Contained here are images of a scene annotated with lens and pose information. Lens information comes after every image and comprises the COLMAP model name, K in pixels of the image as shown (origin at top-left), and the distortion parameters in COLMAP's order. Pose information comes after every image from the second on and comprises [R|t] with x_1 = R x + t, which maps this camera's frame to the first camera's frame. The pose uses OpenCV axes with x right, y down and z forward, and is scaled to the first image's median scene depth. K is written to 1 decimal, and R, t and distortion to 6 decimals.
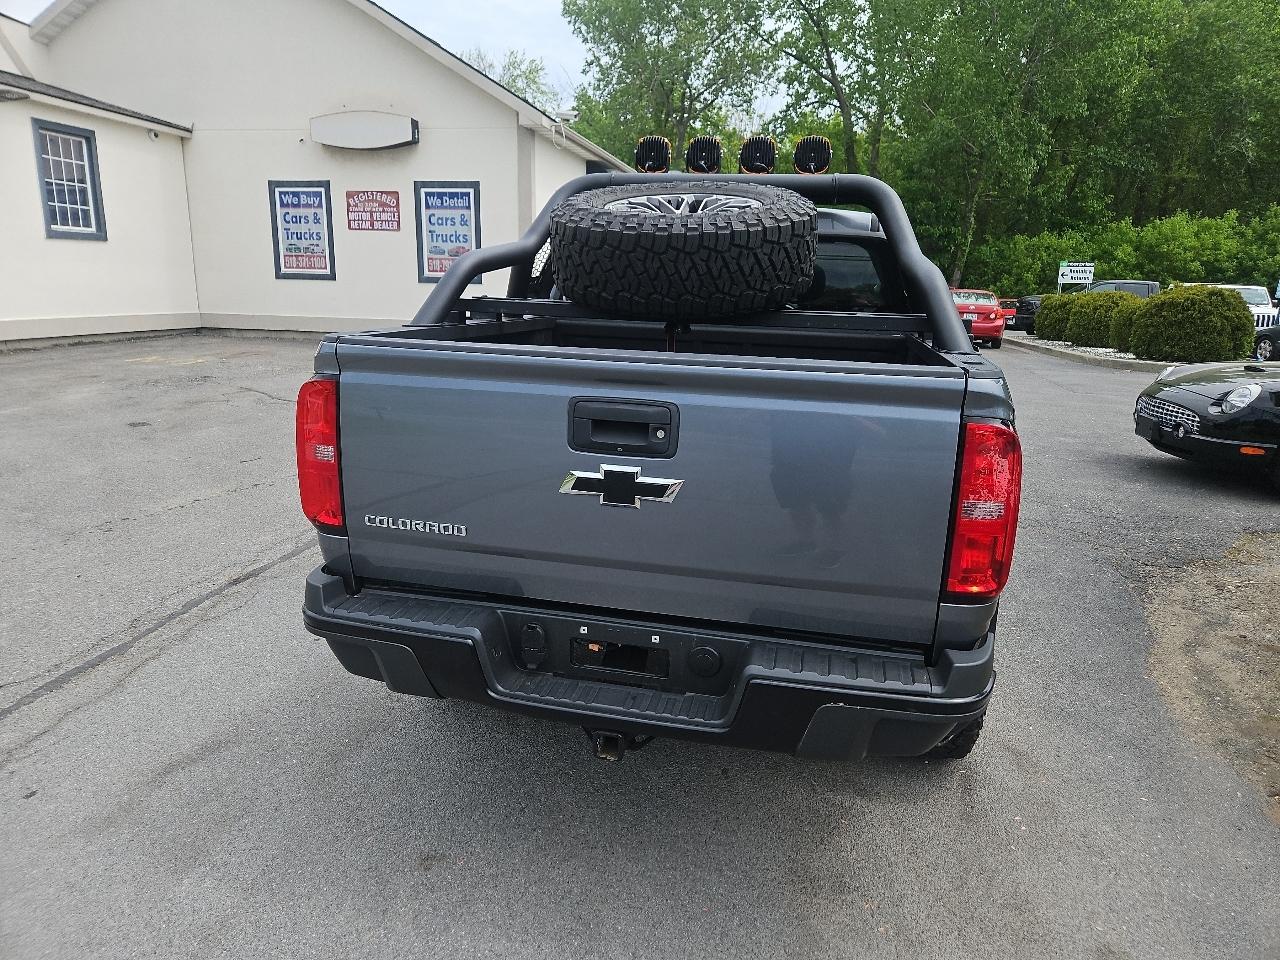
lens RADIAL K [[843.8, 0, 641.4], [0, 843.8, 468.9], [0, 0, 1]] dist [0.078828, -0.061030]
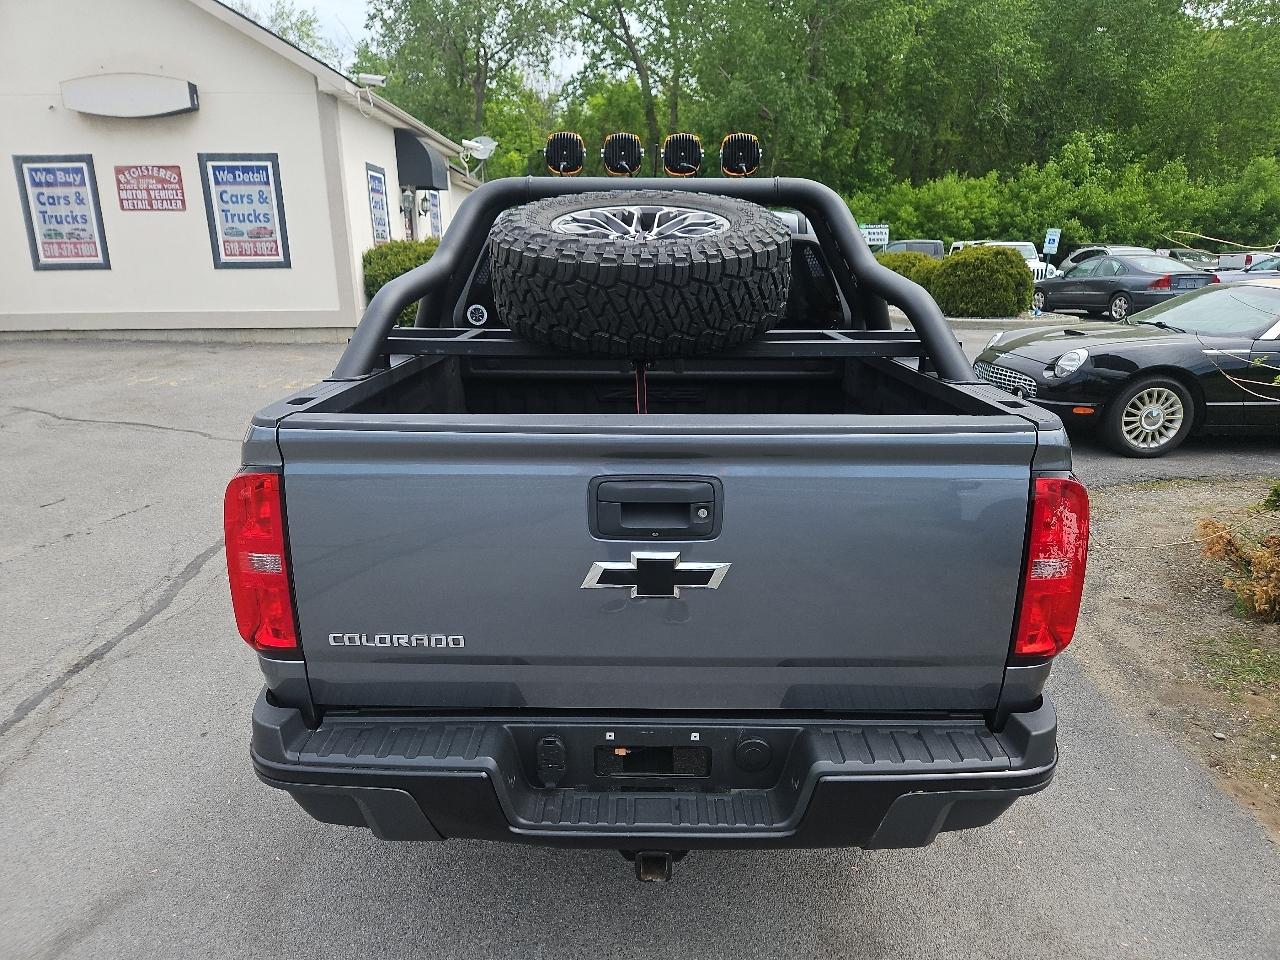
lens RADIAL K [[847.2, 0, 640.7], [0, 847.2, 475.7], [0, 0, 1]] dist [0.075409, -0.060831]
pose [[0.976098, -0.085937, 0.199620, -0.088386], [0.077081, 0.995682, 0.051737, -0.054734], [-0.203204, -0.035113, 0.978507, 0.070513]]
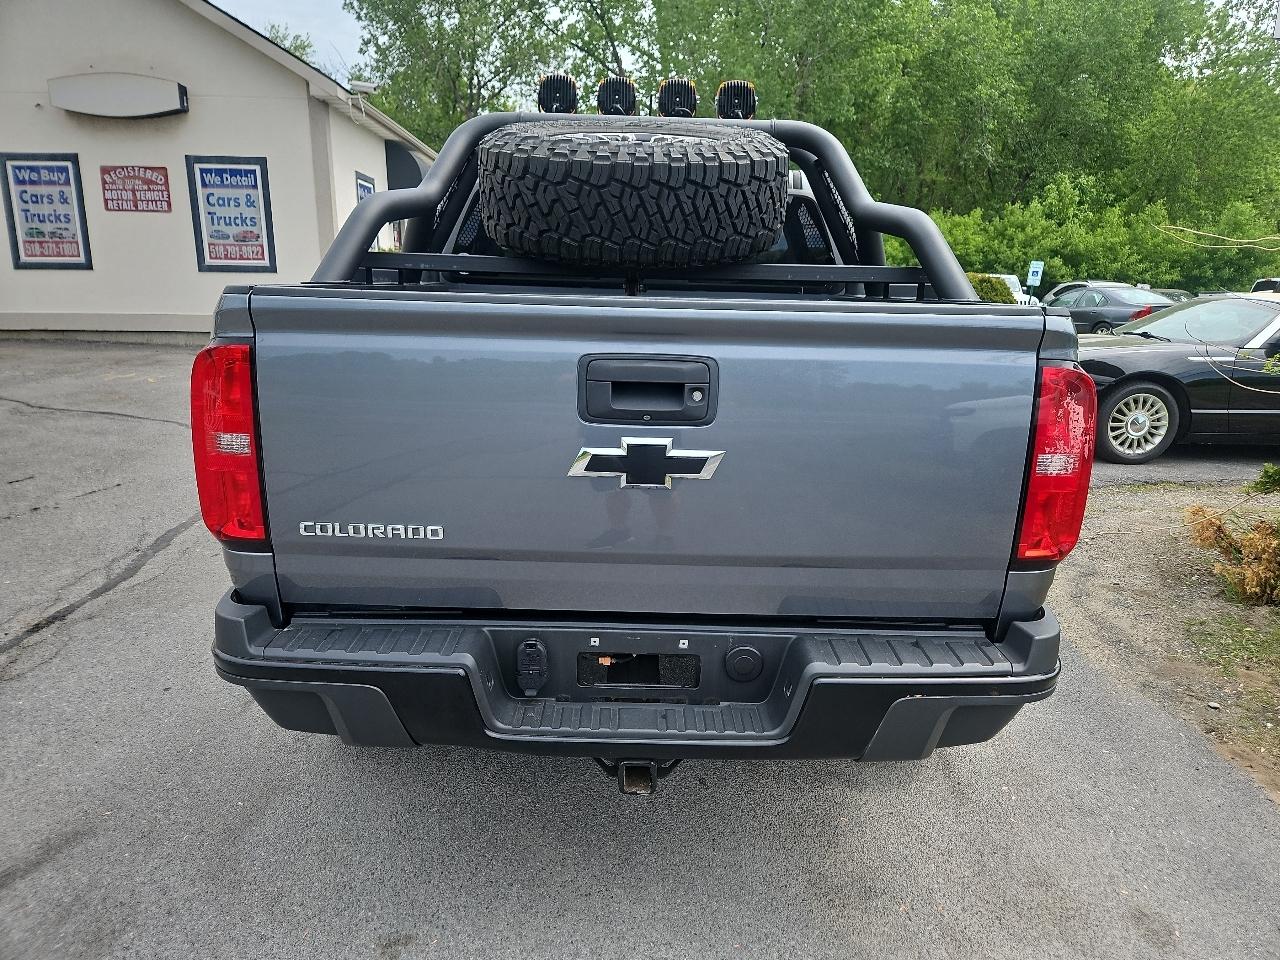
lens RADIAL K [[848.2, 0, 640.7], [0, 848.2, 482.2], [0, 0, 1]] dist [0.077179, -0.062309]
pose [[0.973564, -0.061413, 0.220005, -0.092407], [0.057325, 0.998044, 0.024928, 0.007965], [-0.221106, -0.011657, 0.975180, 0.086010]]
